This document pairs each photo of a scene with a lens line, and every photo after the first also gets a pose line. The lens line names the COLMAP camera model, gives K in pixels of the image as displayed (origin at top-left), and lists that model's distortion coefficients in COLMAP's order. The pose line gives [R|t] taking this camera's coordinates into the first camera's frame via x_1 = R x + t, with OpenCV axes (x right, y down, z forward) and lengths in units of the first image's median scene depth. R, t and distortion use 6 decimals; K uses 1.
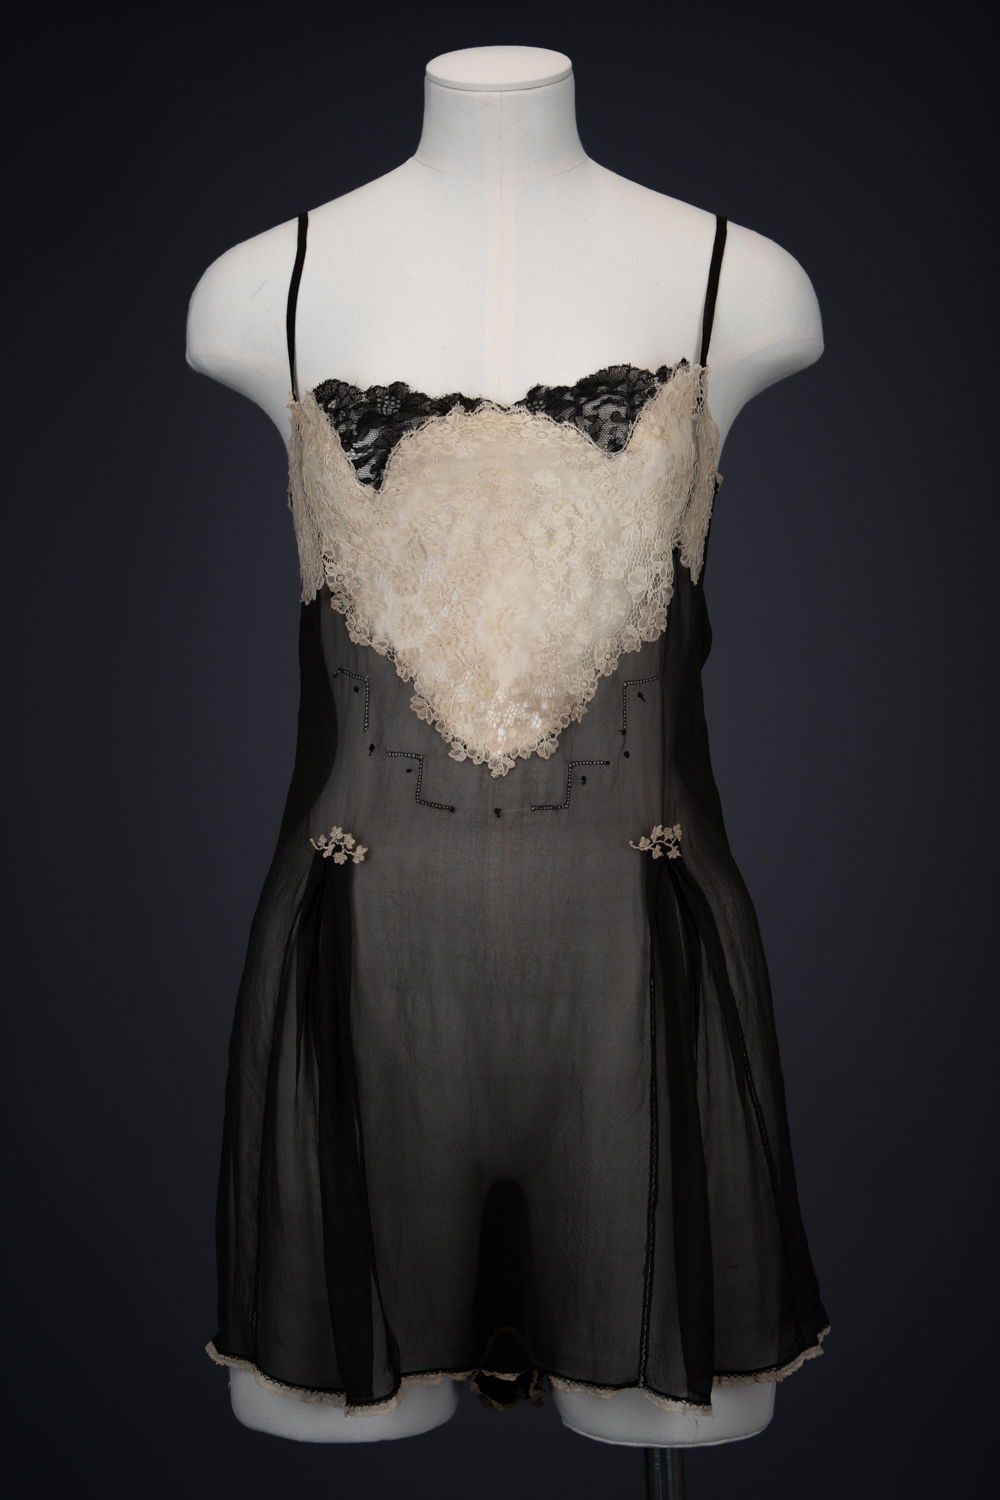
lens RADIAL K [[2826.6, 0, 488.4], [0, 2826.6, 768.3], [0, 0, 1]] dist [0.237915, 0.201821]
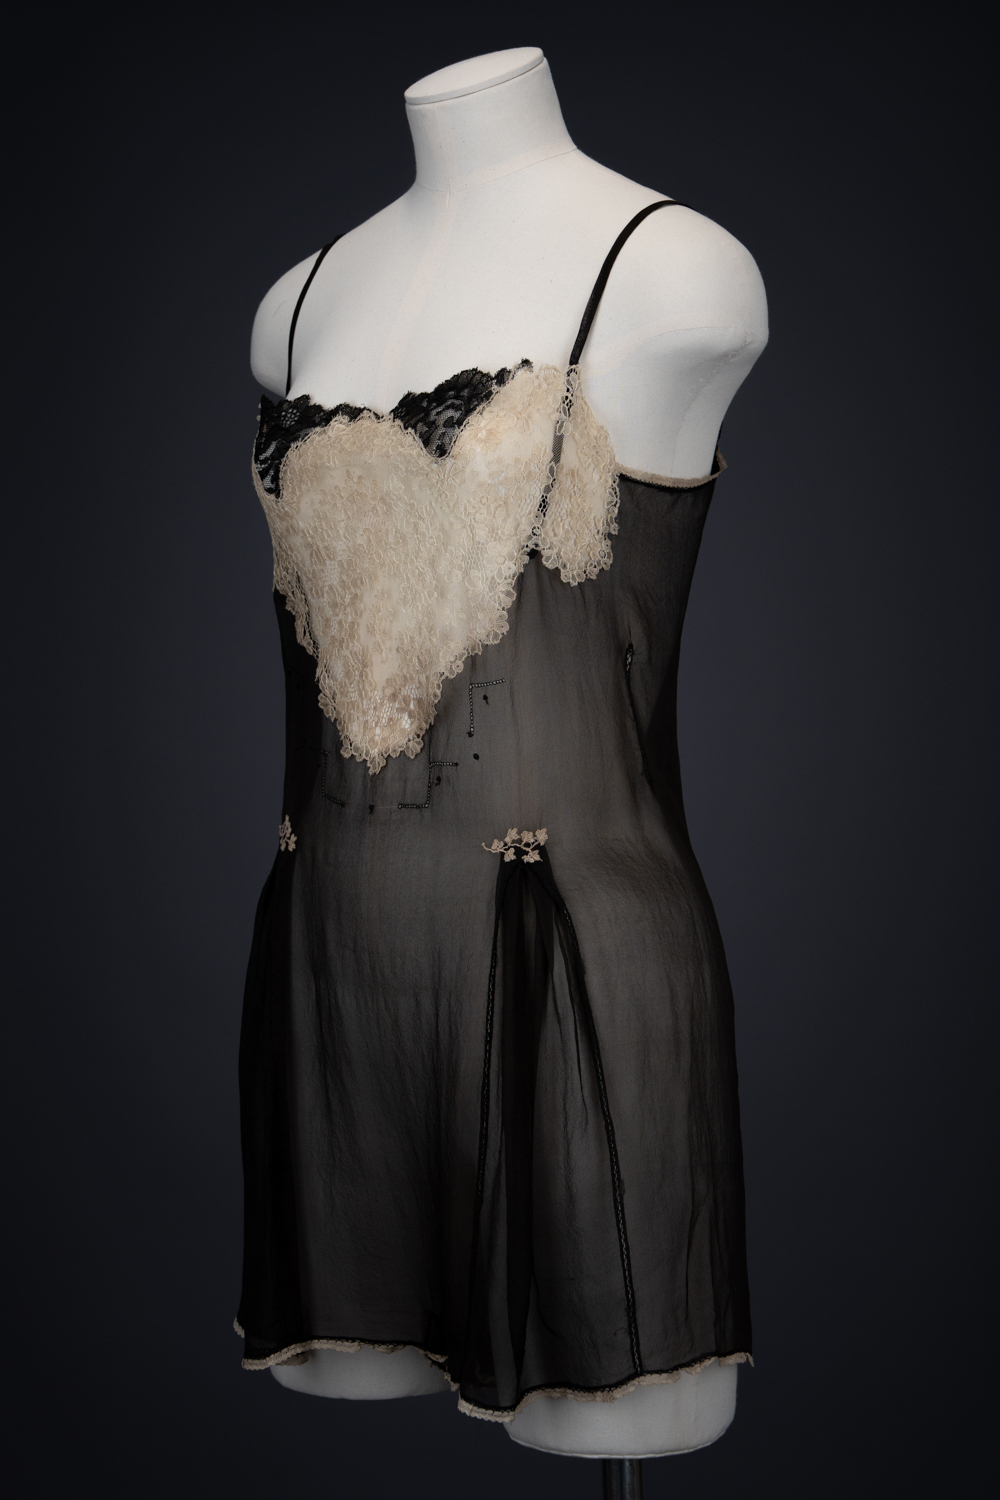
lens RADIAL K [[3014.7, 0, 540.6], [0, 3014.7, 753.9], [0, 0, 1]] dist [0.257803, -0.024200]
pose [[0.783466, 0.030479, -0.620687, 0.733918], [-0.017234, 0.999478, 0.027325, -0.035562], [0.621196, -0.010712, 0.783582, 0.175355]]
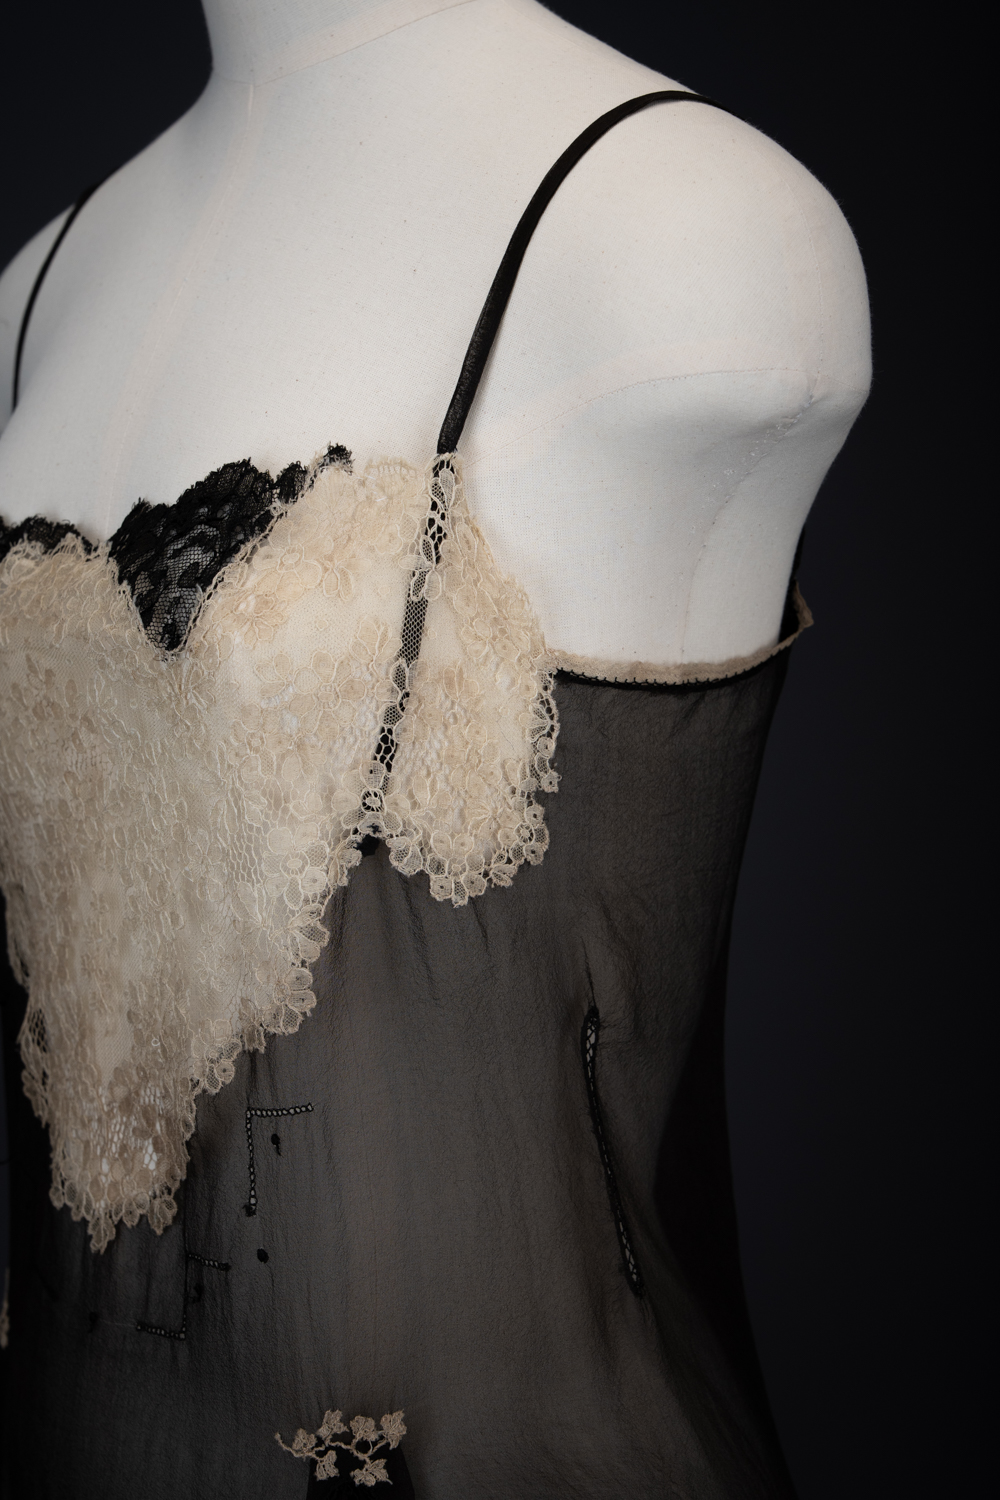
lens RADIAL K [[2798.6, 0, 534.2], [0, 2798.6, 735.2], [0, 0, 1]] dist [0.292878, -0.081284]
pose [[0.682318, 0.066485, -0.728026, 0.431853], [-0.005608, 0.996303, 0.085728, -0.136757], [0.731034, -0.054411, 0.680168, 0.708503]]
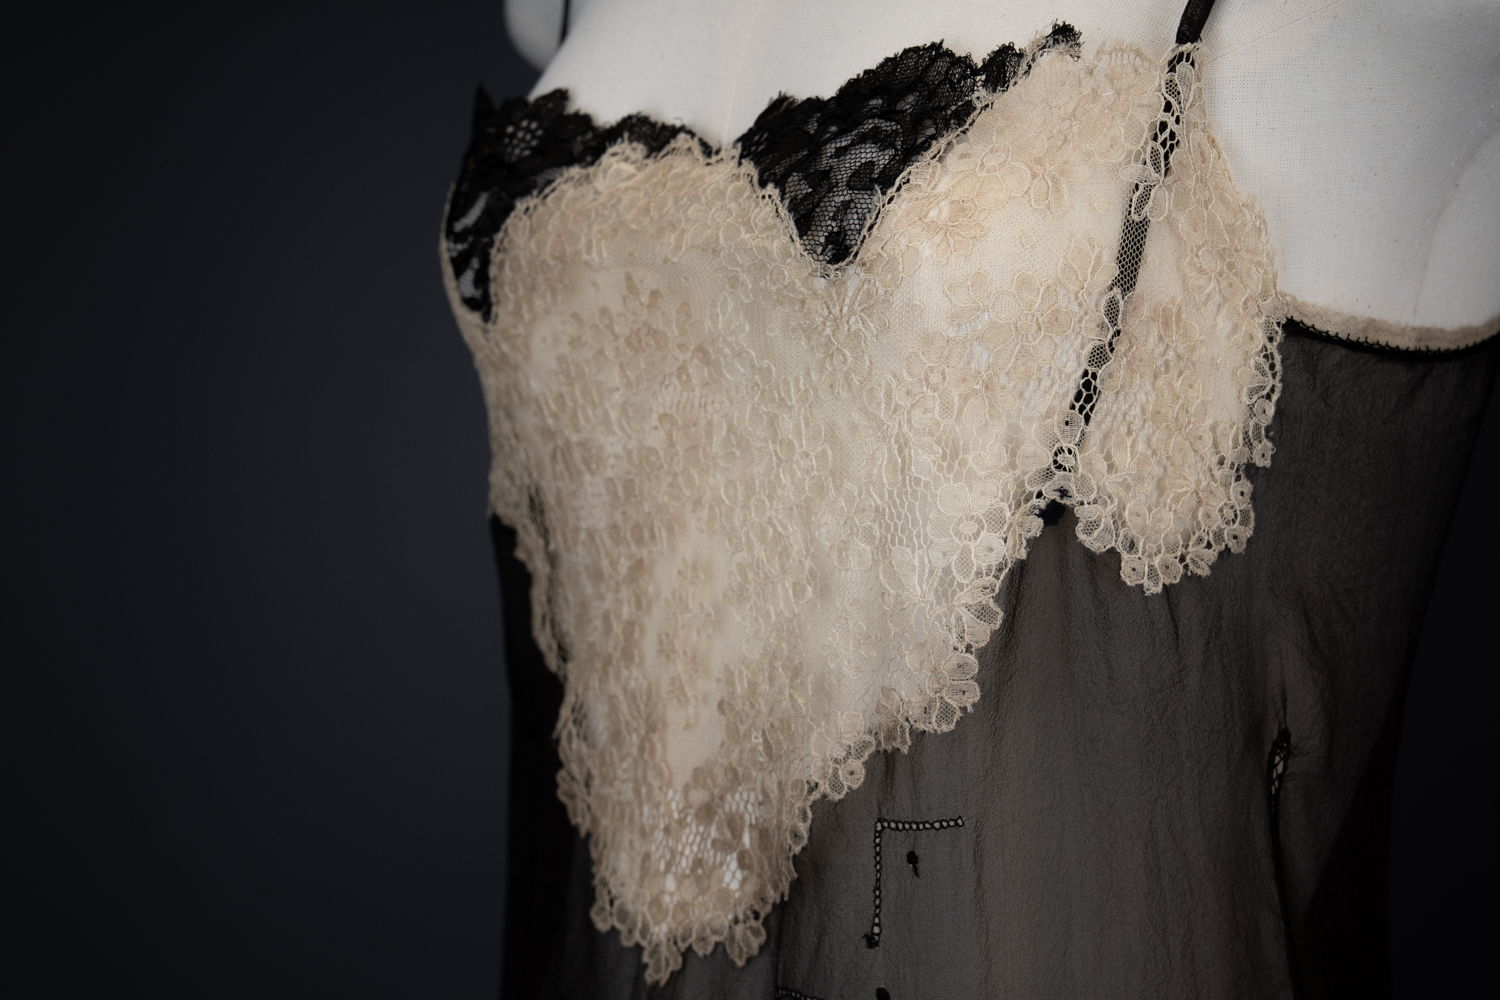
lens RADIAL K [[2934.8, 0, 753.4], [0, 2934.8, 518.7], [0, 0, 1]] dist [0.230438, -0.050659]
pose [[0.693698, 0.099352, -0.713381, 0.335186], [-0.069904, 0.995052, 0.070605, -0.102765], [0.716866, 0.000889, 0.697210, 0.689859]]
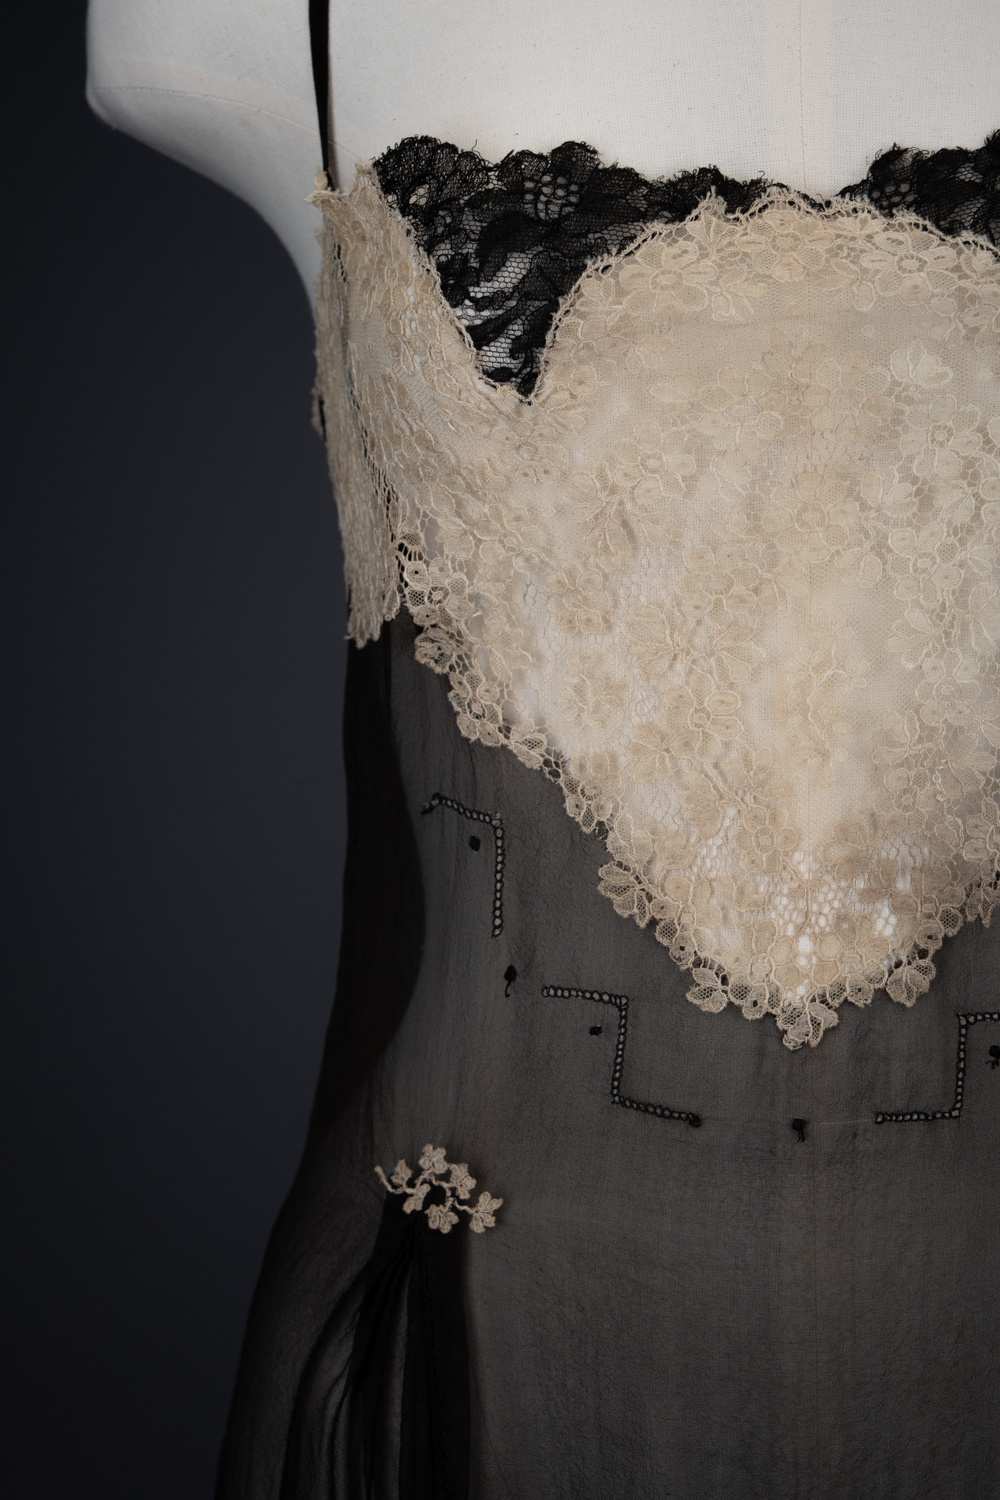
lens RADIAL K [[3100.2, 0, 540.3], [0, 3100.2, 806.9], [0, 0, 1]] dist [0.243846, 0.068880]
pose [[0.999913, -0.004403, 0.012452, -0.042853], [0.003763, 0.998696, 0.050923, -0.059350], [-0.012660, -0.050871, 0.998625, 0.518077]]
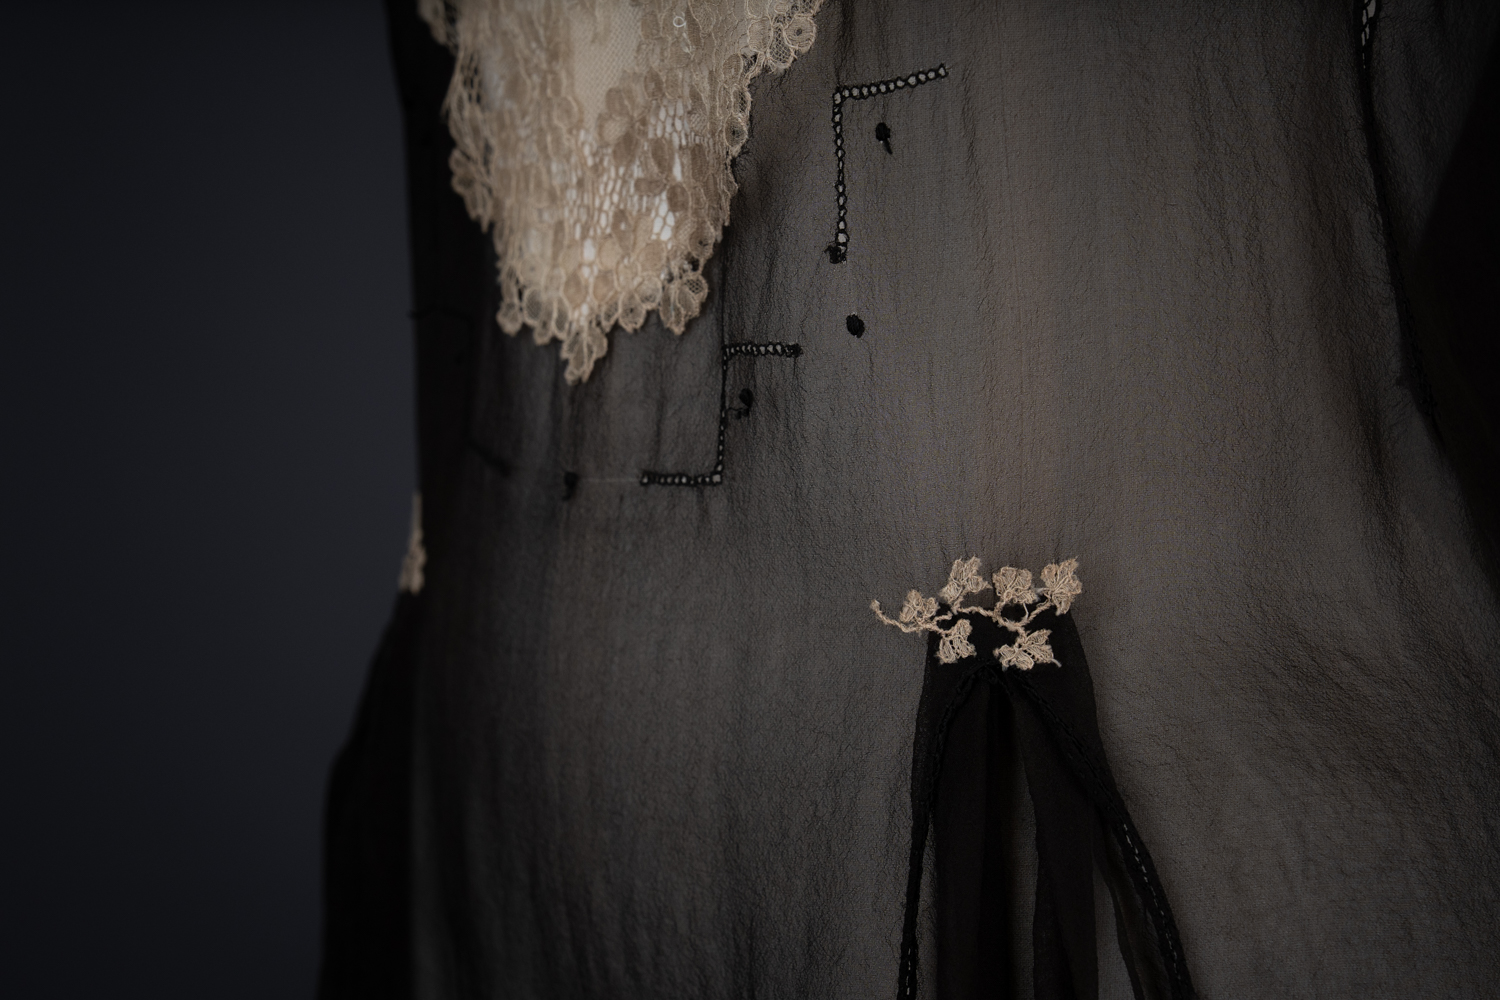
lens RADIAL K [[2914.7, 0, 746.2], [0, 2914.7, 524.1], [0, 0, 1]] dist [0.265944, 0.319890]
pose [[0.672804, 0.070756, -0.736430, 0.282020], [-0.014858, 0.996508, 0.082170, -0.009368], [0.739672, -0.044342, 0.671505, 0.774149]]
